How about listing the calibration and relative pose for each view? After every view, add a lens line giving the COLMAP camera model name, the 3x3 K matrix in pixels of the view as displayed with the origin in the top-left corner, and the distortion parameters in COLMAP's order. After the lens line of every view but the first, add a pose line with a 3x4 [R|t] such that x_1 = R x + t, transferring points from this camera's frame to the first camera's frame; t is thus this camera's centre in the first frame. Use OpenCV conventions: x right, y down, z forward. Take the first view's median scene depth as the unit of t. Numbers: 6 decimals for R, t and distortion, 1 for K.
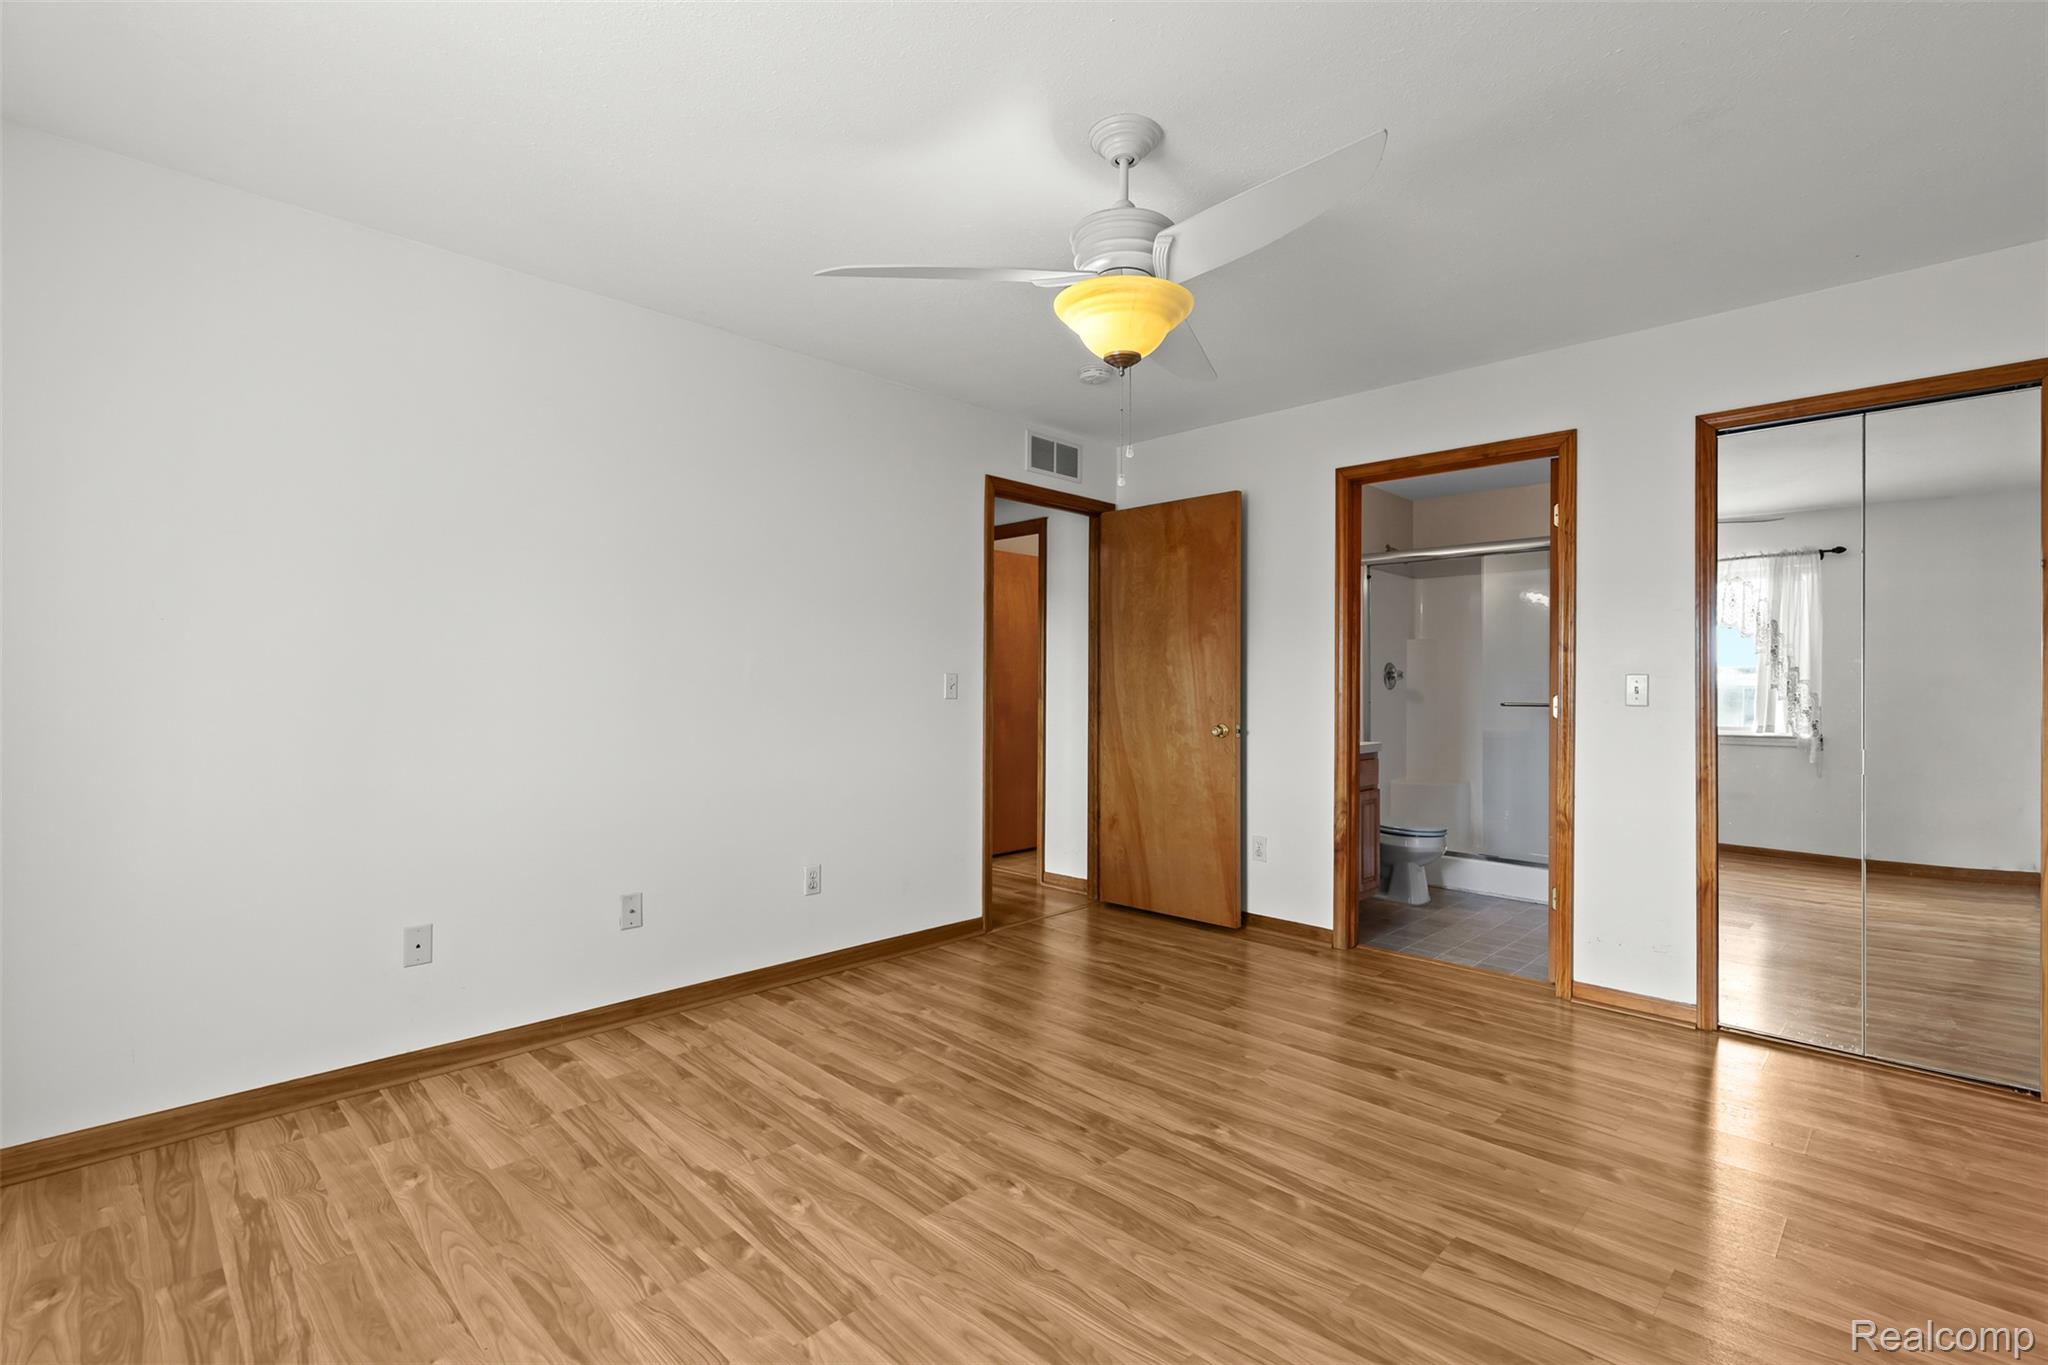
lens RADIAL K [[916.0, 0, 1026.1], [0, 916.0, 683.2], [0, 0, 1]] dist [0.003247, -0.000476]
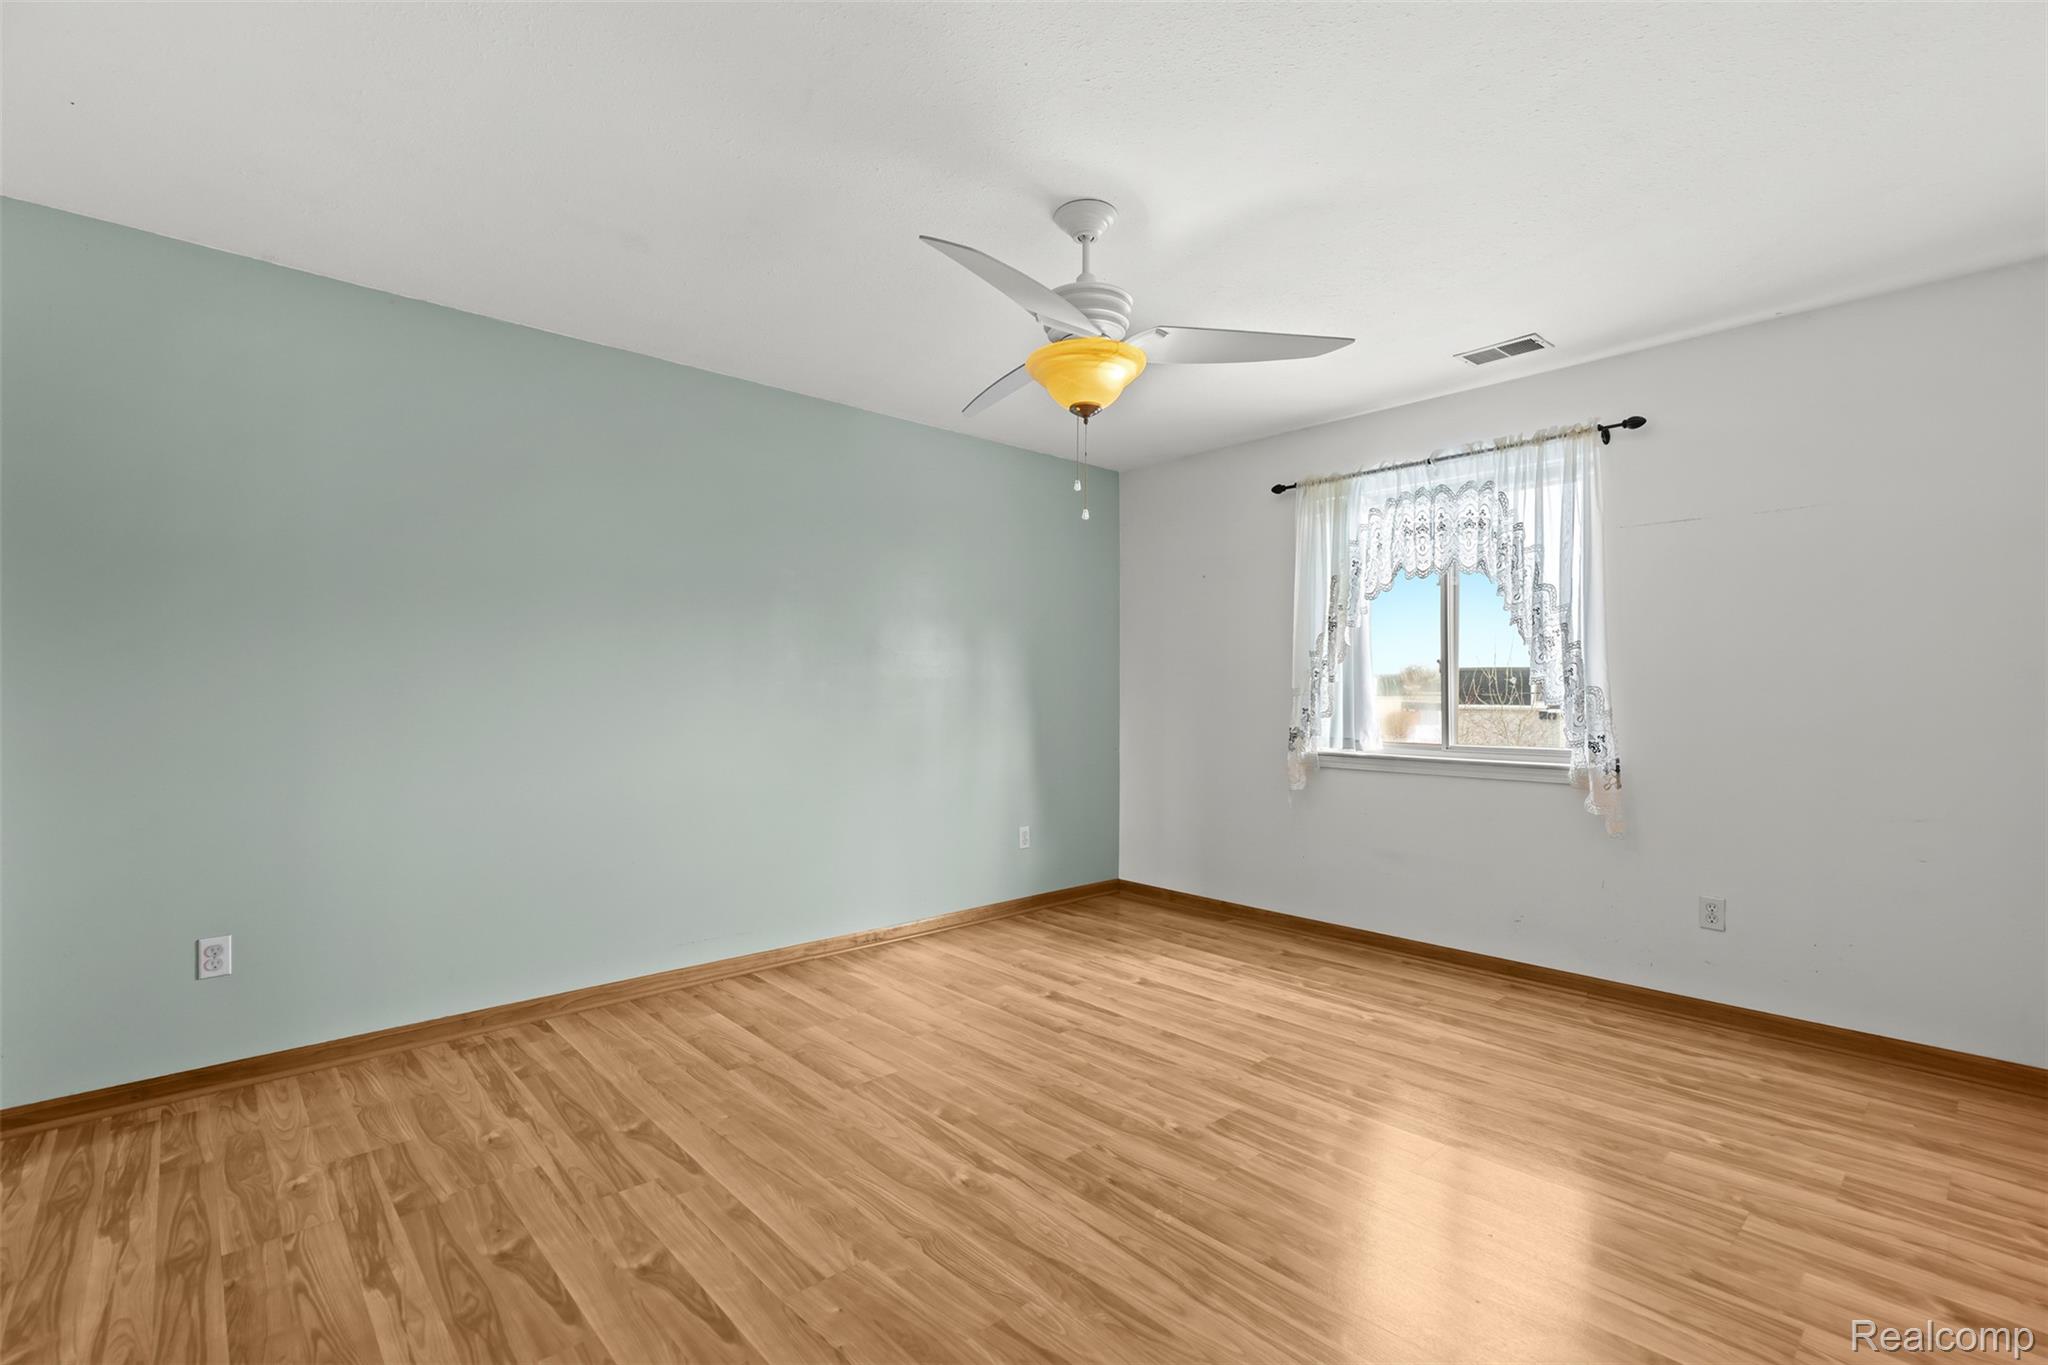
lens RADIAL K [[916.0, 0, 1026.1], [0, 916.0, 683.2], [0, 0, 1]] dist [0.003247, -0.000476]
pose [[-0.998871, -0.008977, 0.046644, 0.115800], [-0.009316, 0.999932, -0.007052, -0.000712], [-0.046577, -0.007479, -0.998887, 2.015961]]
